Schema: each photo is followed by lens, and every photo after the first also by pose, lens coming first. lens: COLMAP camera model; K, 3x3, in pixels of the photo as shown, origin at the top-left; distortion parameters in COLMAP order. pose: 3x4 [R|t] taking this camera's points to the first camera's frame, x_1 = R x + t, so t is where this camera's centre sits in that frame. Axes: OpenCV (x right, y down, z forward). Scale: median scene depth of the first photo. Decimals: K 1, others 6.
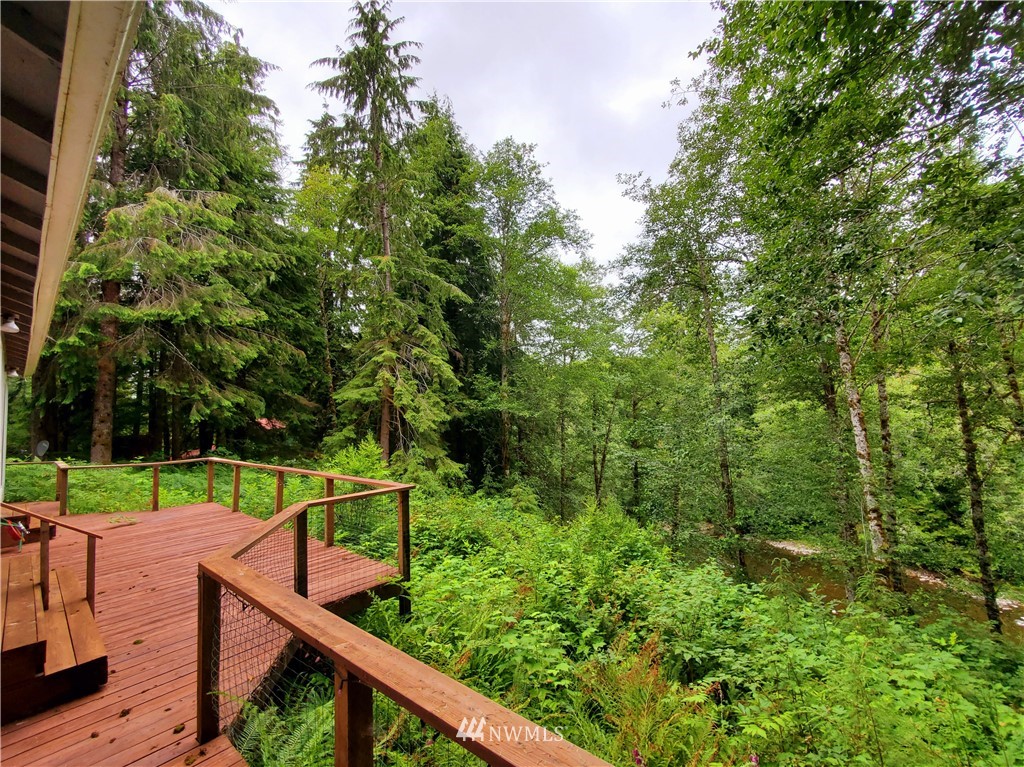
lens RADIAL K [[438.8, 0, 511.6], [0, 438.8, 377.8], [0, 0, 1]] dist [0.003624, -0.000191]
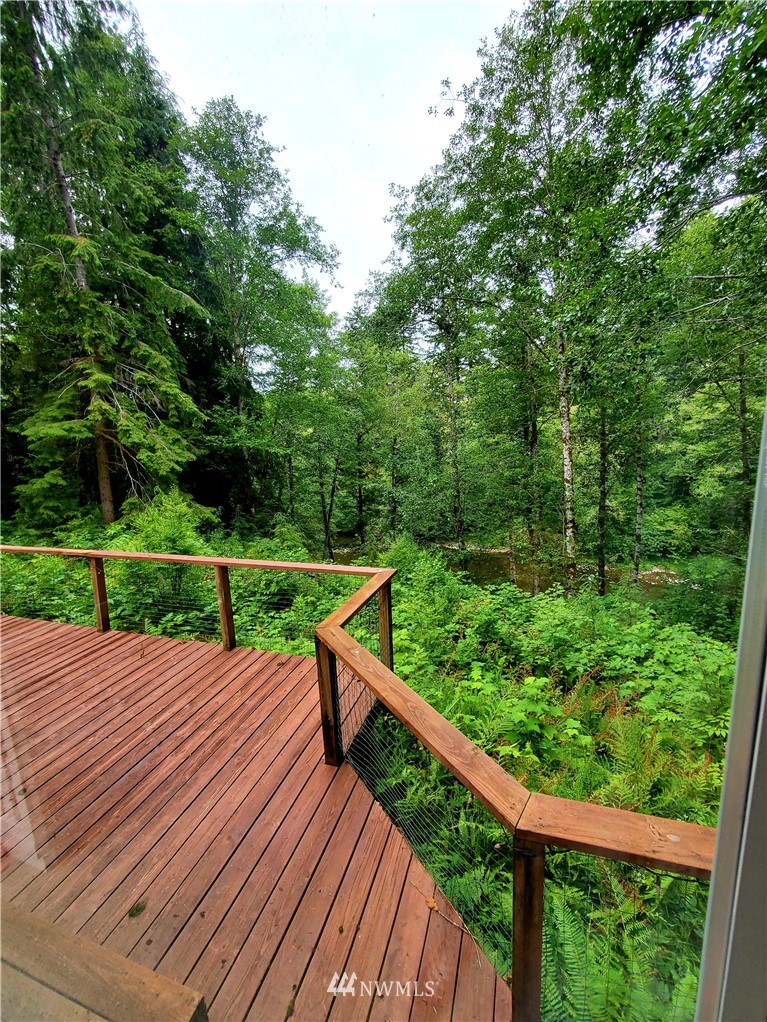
lens RADIAL K [[412.8, 0, 383.7], [0, 412.8, 509.9], [0, 0, 1]] dist [-0.008371, -0.000317]
pose [[0.912983, -0.075338, 0.400981, -0.127598], [-0.023232, 0.971610, 0.235446, -0.008546], [-0.407335, -0.224274, 0.885313, 0.089075]]
